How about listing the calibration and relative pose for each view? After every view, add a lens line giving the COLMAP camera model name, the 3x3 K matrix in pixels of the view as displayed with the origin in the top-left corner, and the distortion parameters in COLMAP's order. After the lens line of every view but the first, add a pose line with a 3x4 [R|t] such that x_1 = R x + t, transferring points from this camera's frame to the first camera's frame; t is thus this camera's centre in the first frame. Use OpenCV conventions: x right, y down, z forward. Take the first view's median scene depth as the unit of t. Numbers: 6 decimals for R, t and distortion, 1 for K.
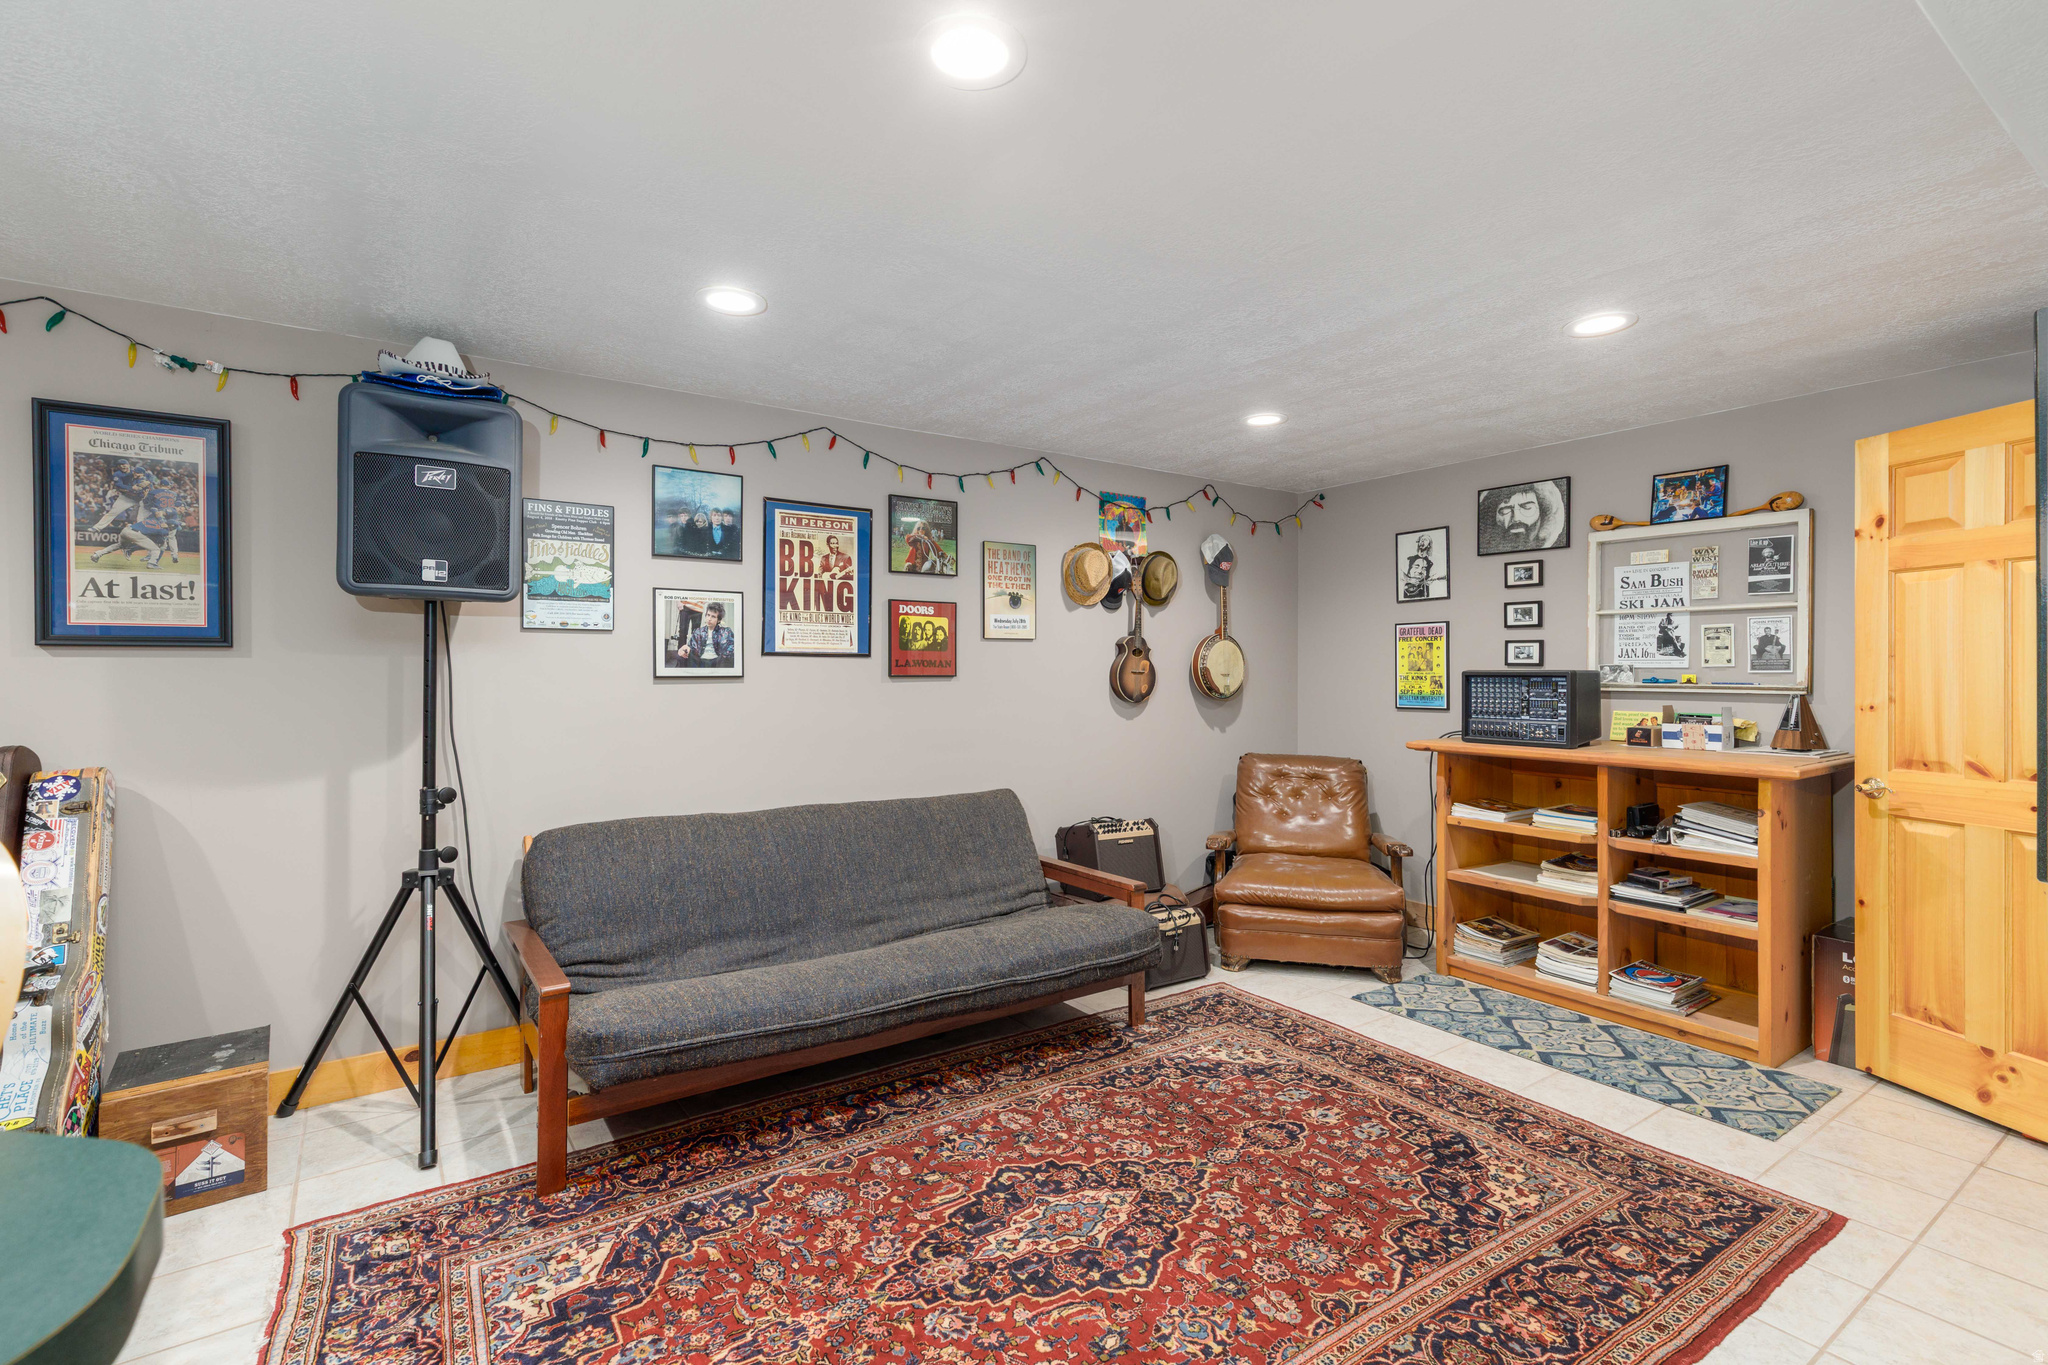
lens RADIAL K [[938.8, 0, 1027.5], [0, 938.8, 674.6], [0, 0, 1]] dist [0.011015, 0.000603]
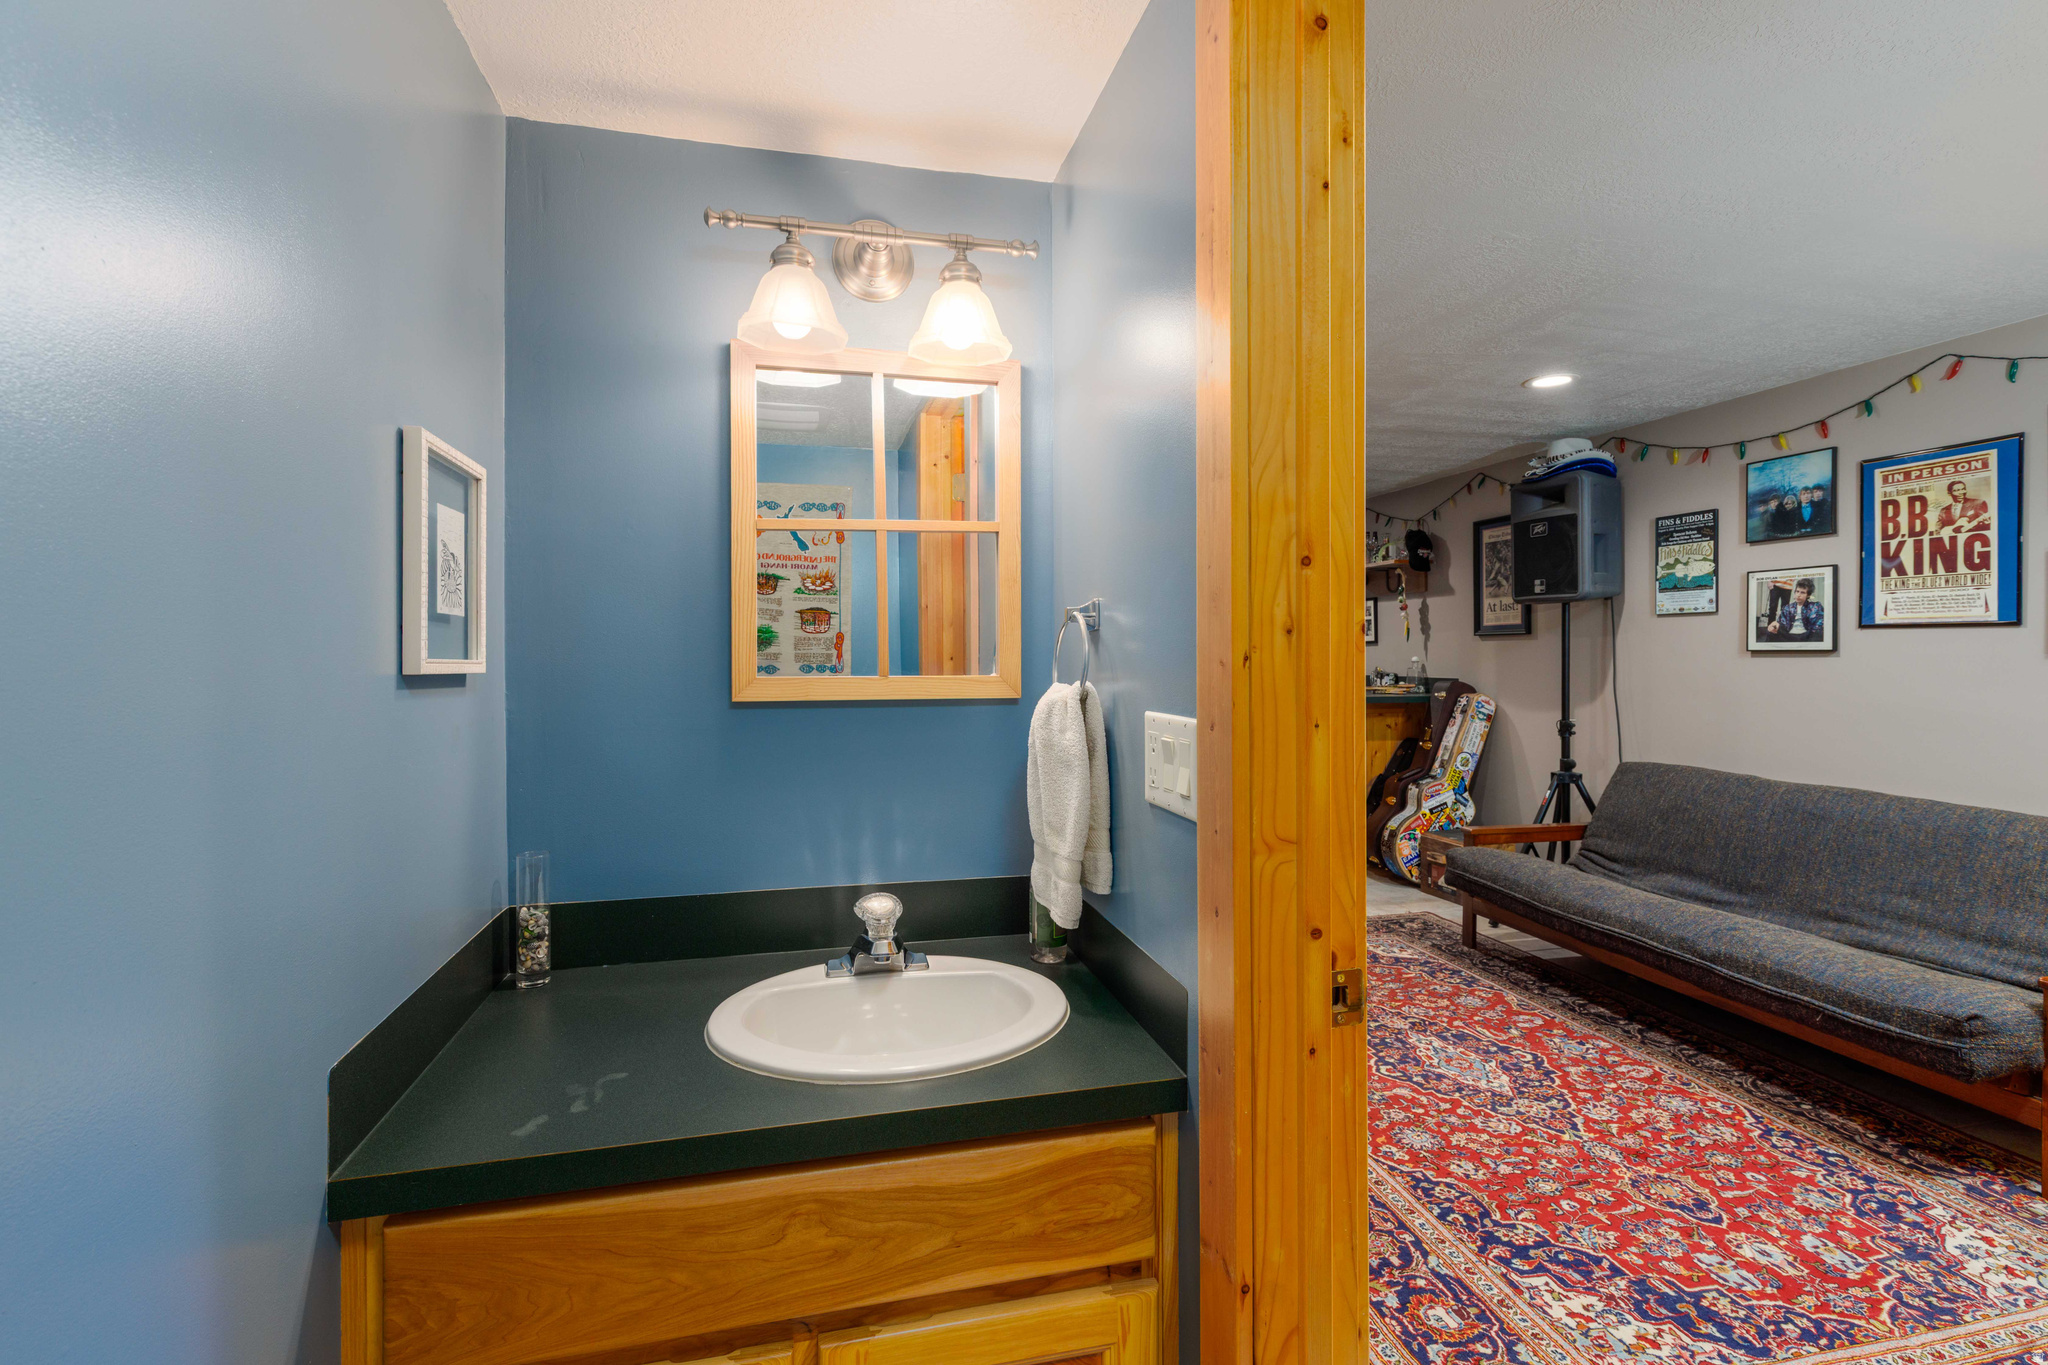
lens RADIAL K [[929.9, 0, 1018.0], [0, 929.9, 660.7], [0, 0, 1]] dist [0.003440, 0.001110]
pose [[-0.360126, 0.010396, -0.932846, 1.243280], [0.001575, 0.999943, 0.010536, 0.001504], [0.932902, 0.002325, -0.360122, 0.752293]]
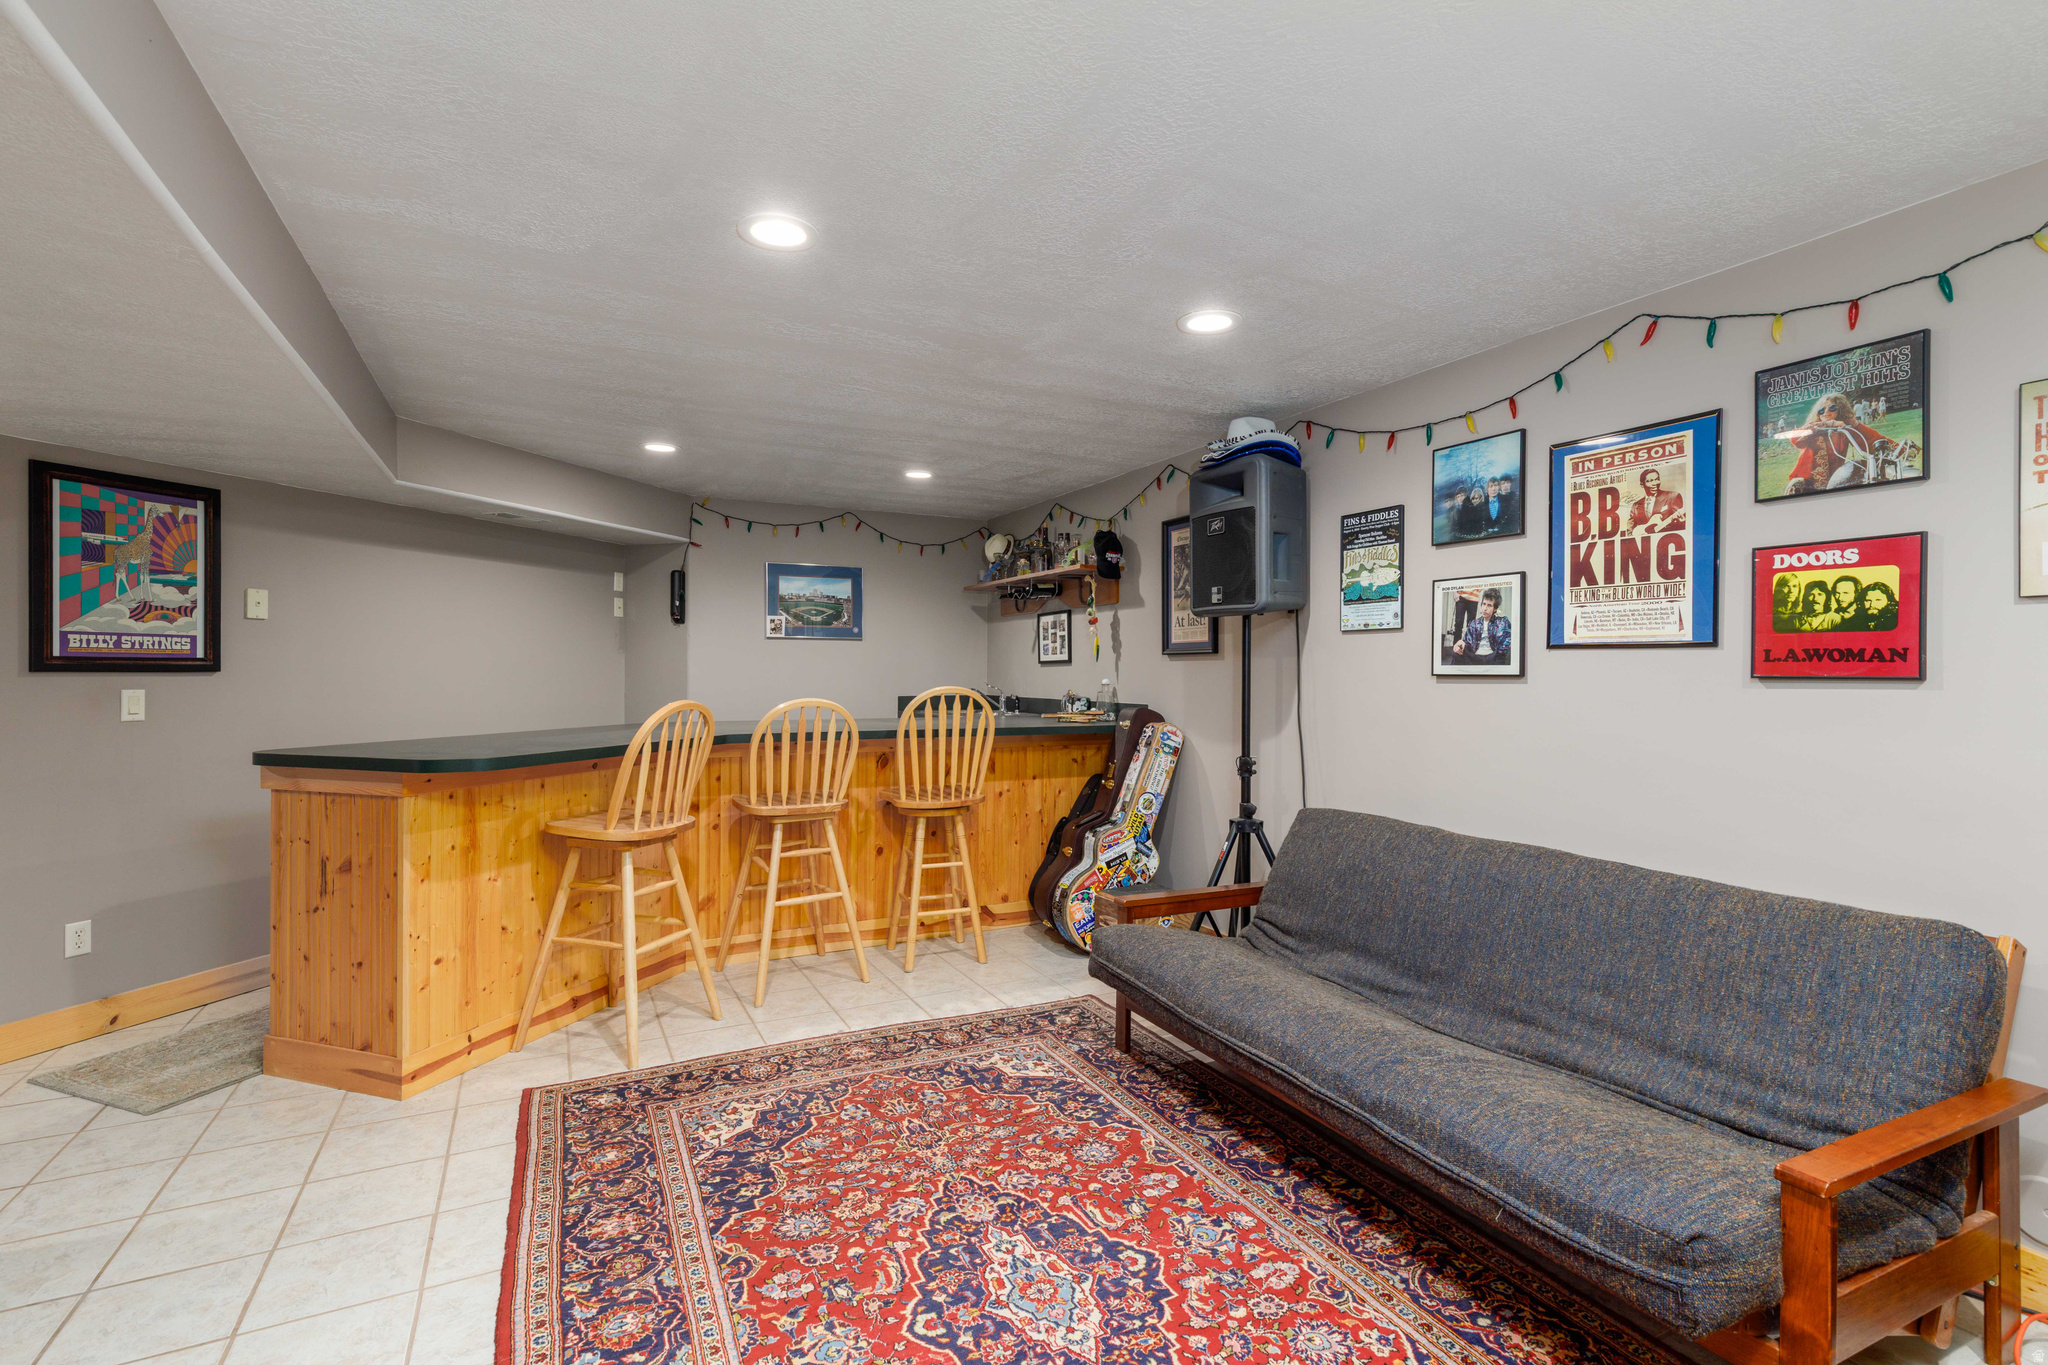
lens RADIAL K [[941.8, 0, 1013.5], [0, 941.8, 678.3], [0, 0, 1]] dist [0.010082, 0.000066]
pose [[-0.145223, 0.008608, -0.989362, 0.772090], [-0.005844, 0.999937, 0.009558, -0.001214], [0.989382, 0.007170, -0.145163, 0.928091]]
